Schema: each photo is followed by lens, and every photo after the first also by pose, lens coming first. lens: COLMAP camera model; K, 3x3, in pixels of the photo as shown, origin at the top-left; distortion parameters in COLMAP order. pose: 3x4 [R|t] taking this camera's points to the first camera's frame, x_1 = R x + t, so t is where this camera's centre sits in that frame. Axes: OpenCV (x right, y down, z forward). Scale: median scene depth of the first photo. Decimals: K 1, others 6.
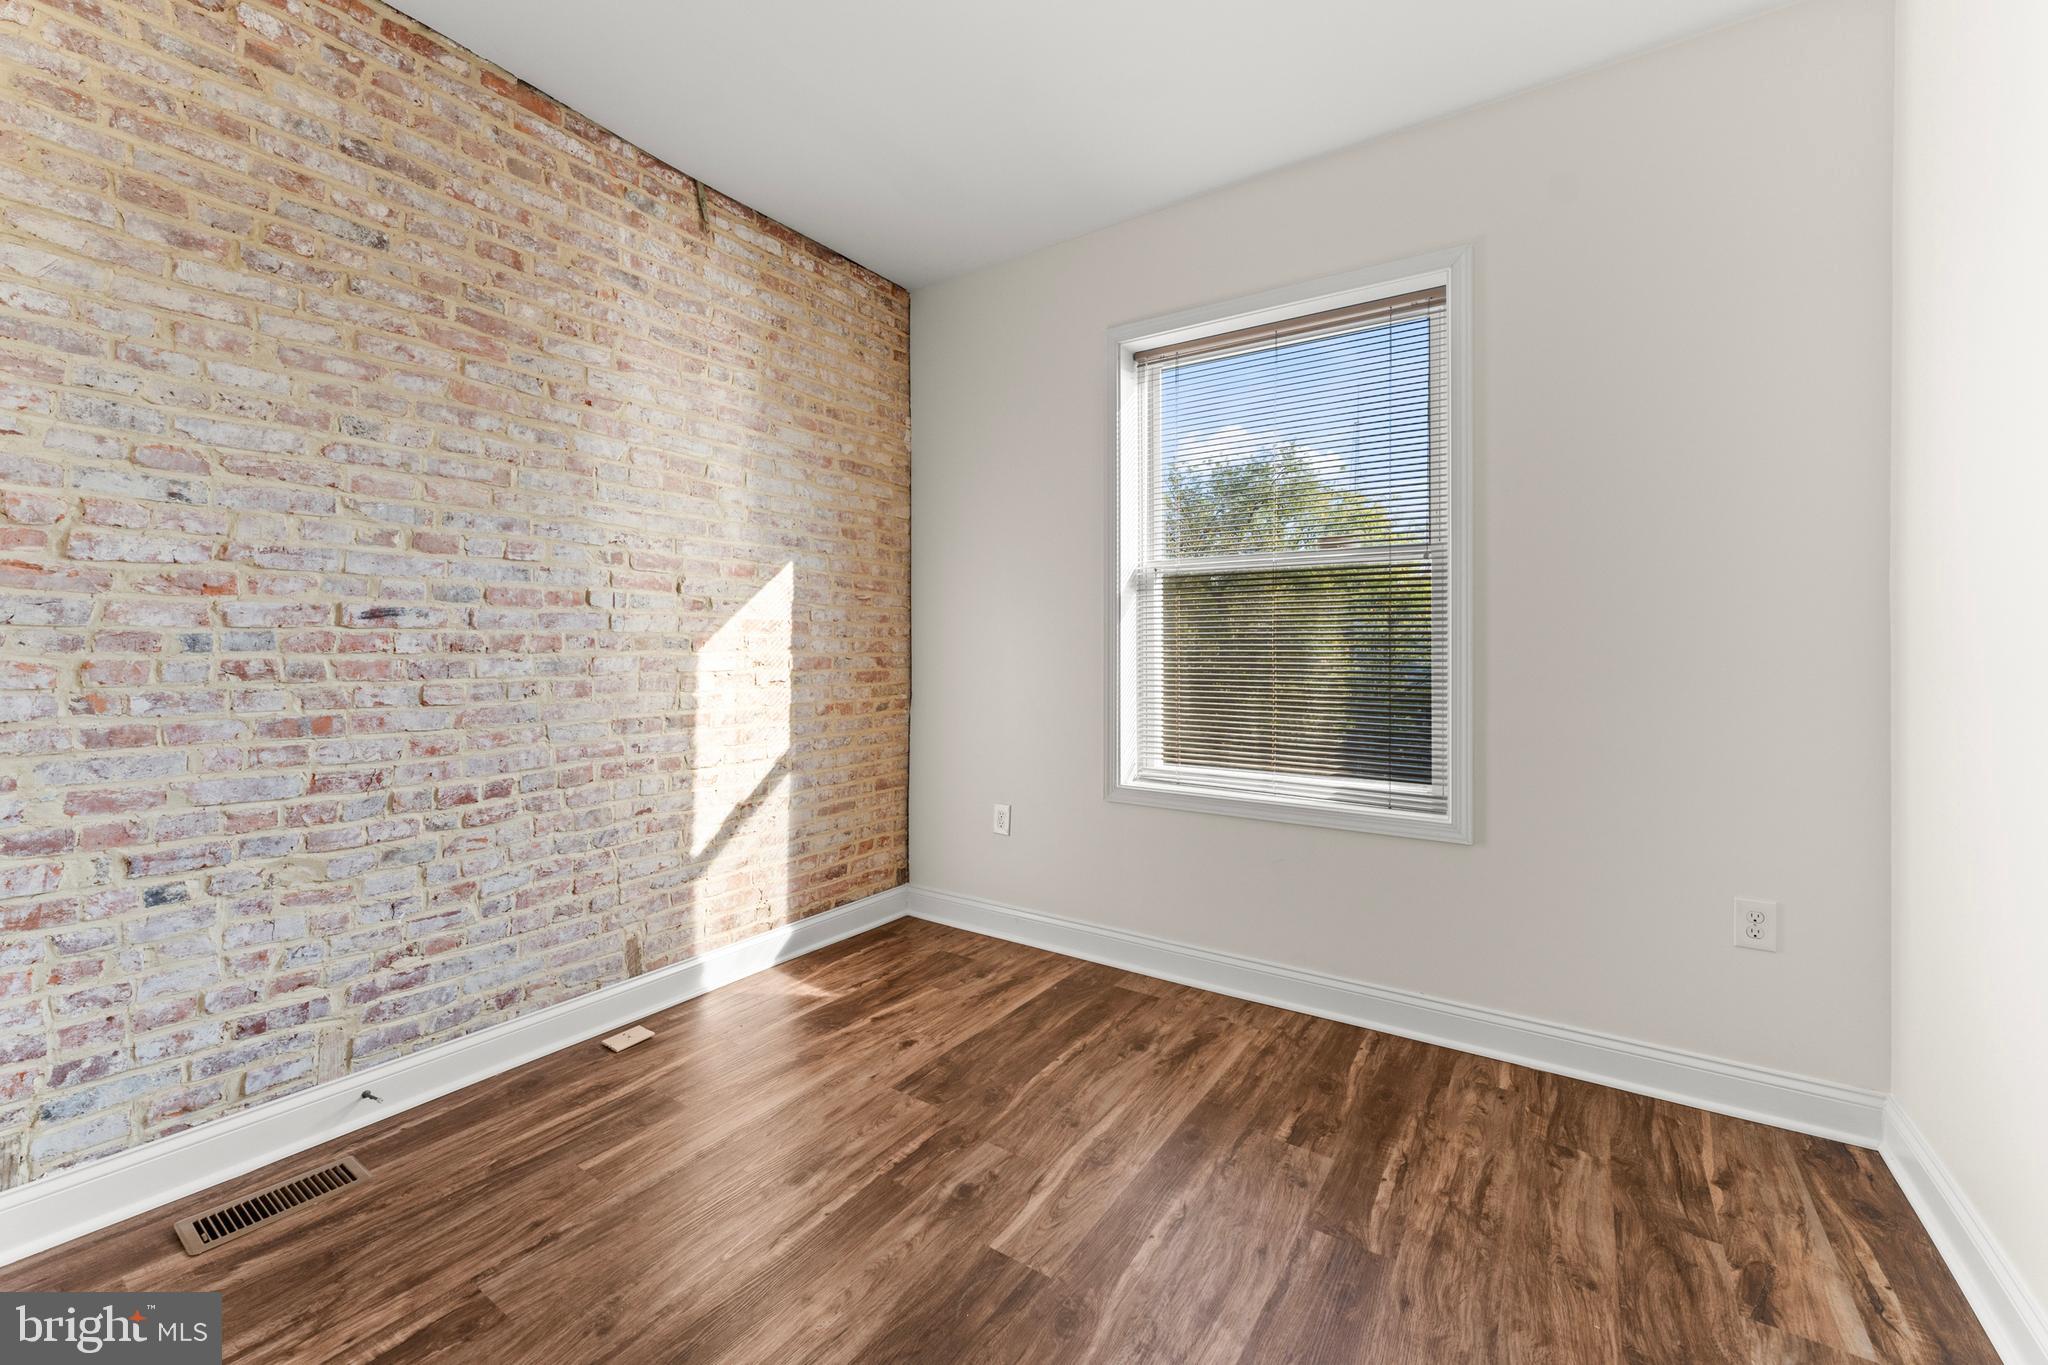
lens RADIAL K [[819.2, 0, 1021.5], [0, 819.2, 669.3], [0, 0, 1]] dist [-0.000568, 0.000637]
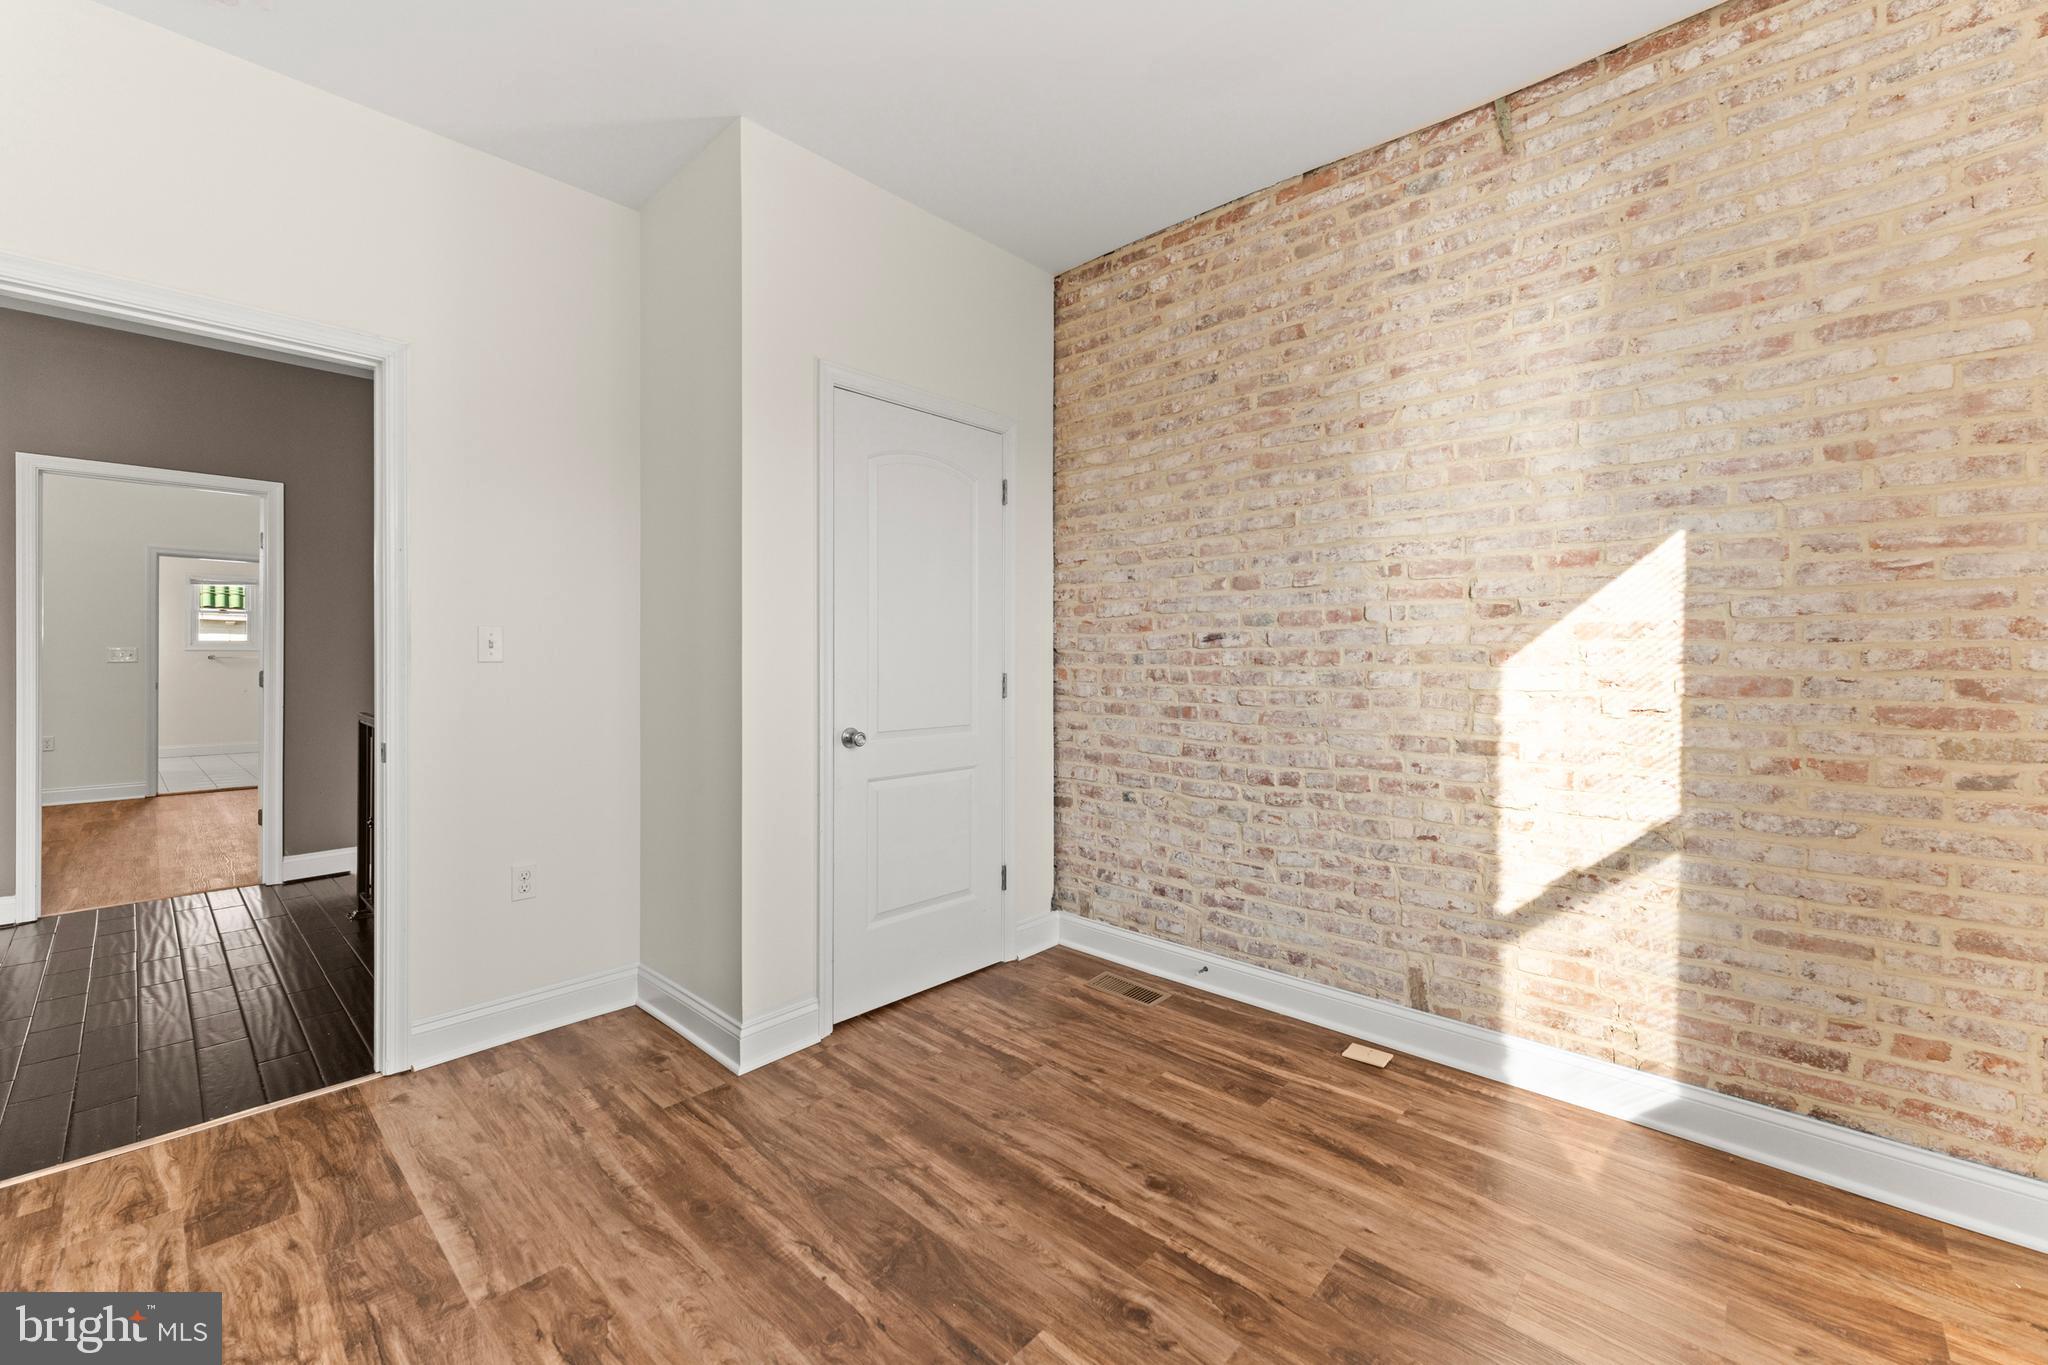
lens RADIAL K [[819.2, 0, 1022.5], [0, 819.2, 676.2], [0, 0, 1]] dist [-0.000568, 0.000637]
pose [[-0.147322, 0.018979, -0.988907, 0.576767], [-0.023319, 0.999471, 0.022656, -0.021896], [0.988814, 0.026398, -0.146801, 0.749918]]
